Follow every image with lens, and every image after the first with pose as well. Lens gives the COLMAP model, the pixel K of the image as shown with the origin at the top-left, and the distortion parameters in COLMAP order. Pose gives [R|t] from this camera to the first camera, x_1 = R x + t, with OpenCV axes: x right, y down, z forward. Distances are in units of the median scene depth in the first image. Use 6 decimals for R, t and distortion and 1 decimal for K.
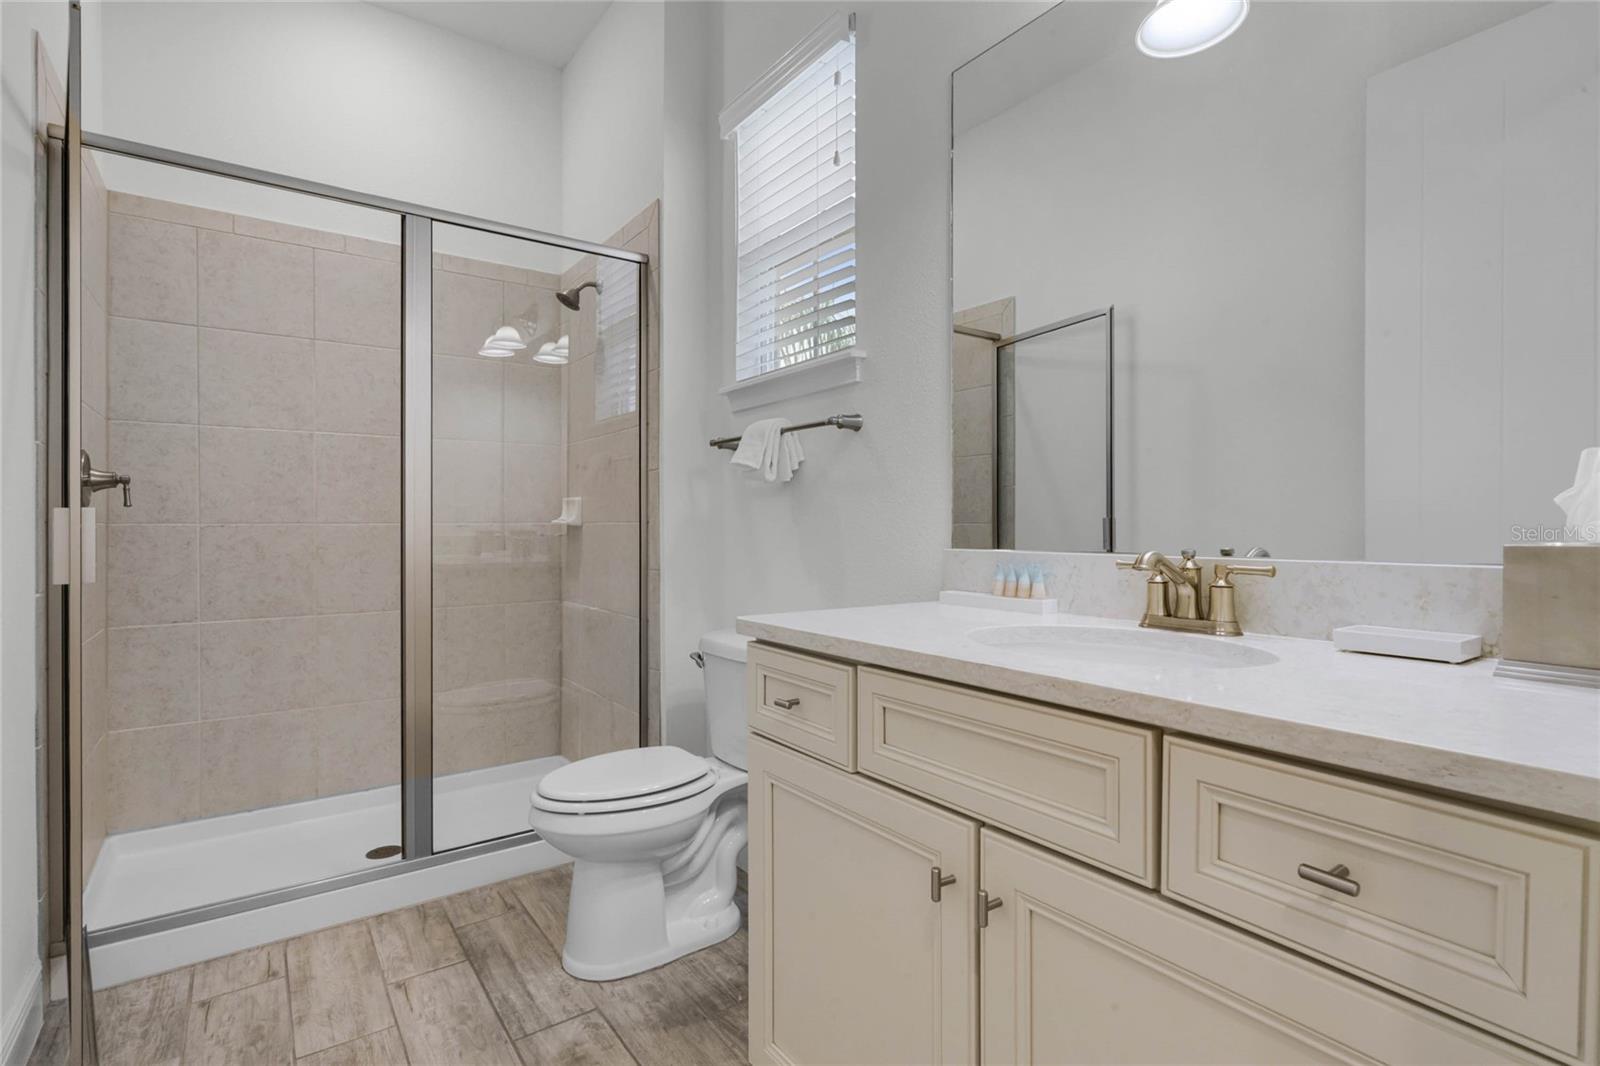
lens RADIAL K [[789.4, 0, 793.0], [0, 789.4, 538.9], [0, 0, 1]] dist [-0.014208, 0.002845]
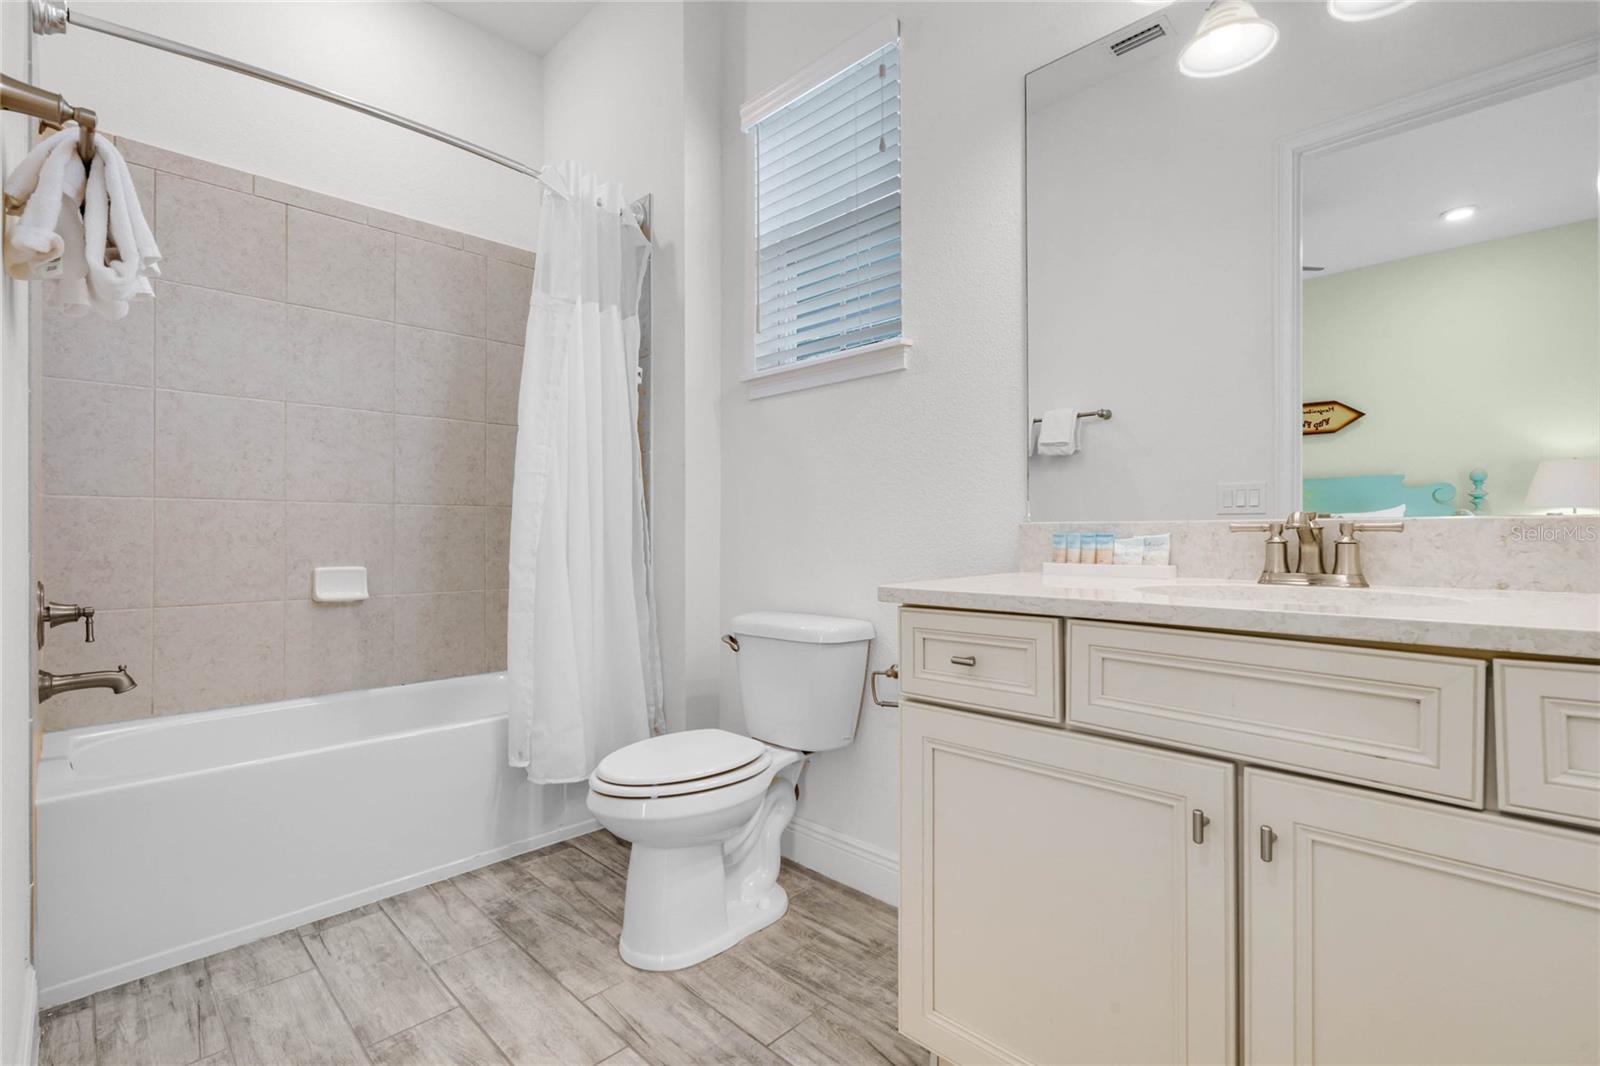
lens RADIAL K [[743.1, 0, 801.3], [0, 743.1, 529.7], [0, 0, 1]] dist [-0.001965, 0.001545]
pose [[0.988215, -0.002722, 0.153047, -0.235849], [0.005503, 0.999827, -0.017749, 0.036845], [-0.152972, 0.018382, 0.988060, 0.065579]]
